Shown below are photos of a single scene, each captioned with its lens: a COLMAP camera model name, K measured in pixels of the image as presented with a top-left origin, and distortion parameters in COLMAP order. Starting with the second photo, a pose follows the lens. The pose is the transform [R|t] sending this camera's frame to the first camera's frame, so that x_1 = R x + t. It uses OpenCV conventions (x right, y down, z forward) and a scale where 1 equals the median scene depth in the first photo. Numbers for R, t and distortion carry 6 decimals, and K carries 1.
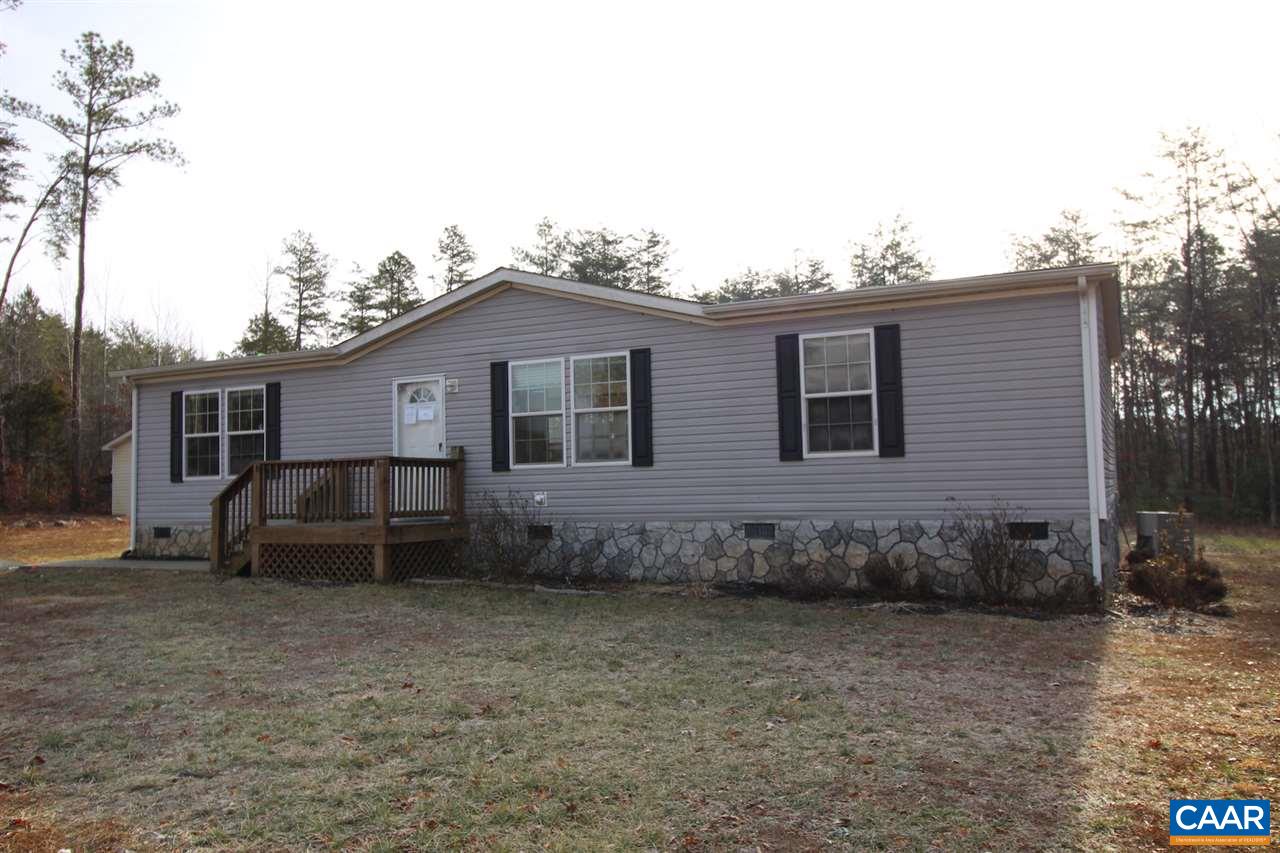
lens RADIAL K [[1027.0, 0, 598.8], [0, 1027.0, 377.0], [0, 0, 1]] dist [-0.015071, -0.002655]
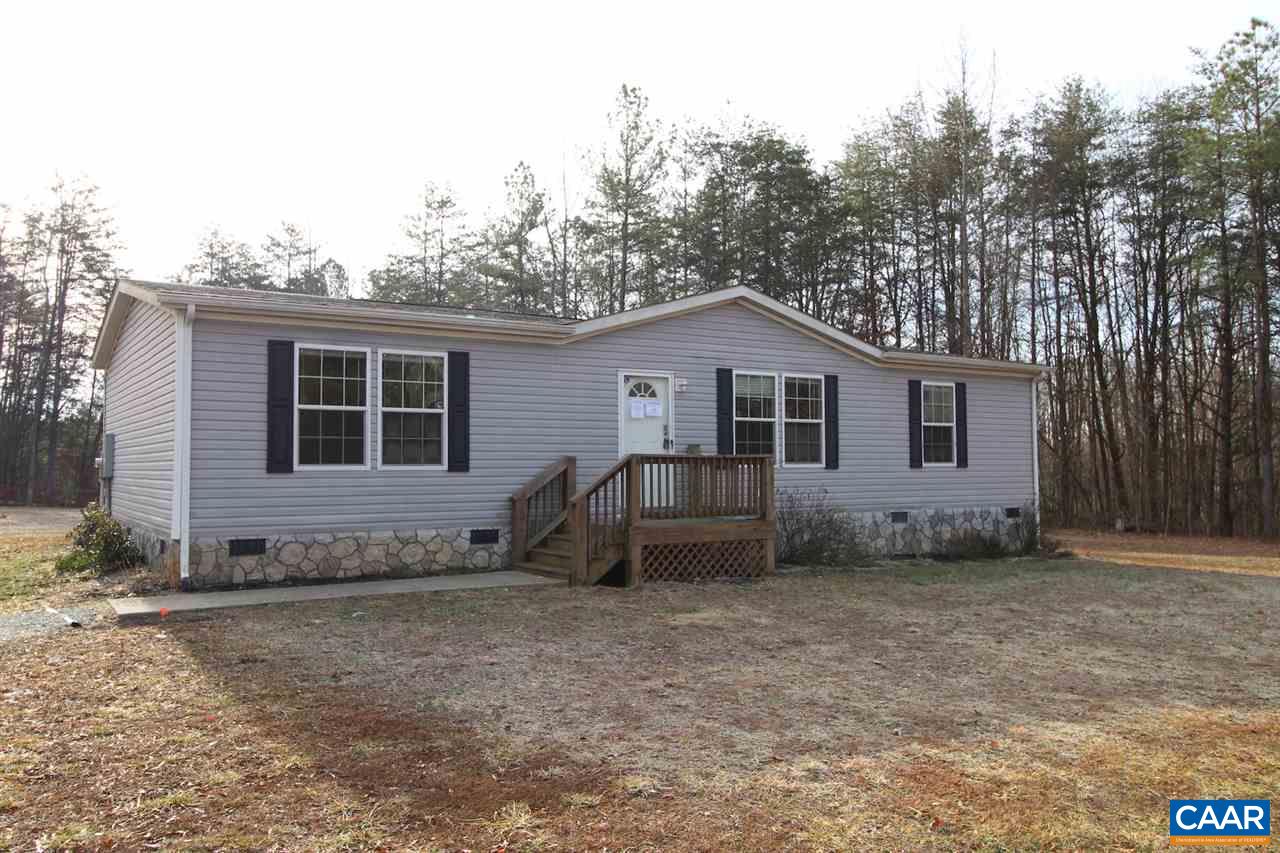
lens RADIAL K [[1027.0, 0, 638.0], [0, 1027.0, 425.2], [0, 0, 1]] dist [-0.015071, -0.002655]
pose [[0.483960, 0.070053, 0.872282, -1.023477], [-0.086458, 0.995741, -0.031999, 0.082752], [-0.870809, -0.059930, 0.487955, 0.523929]]
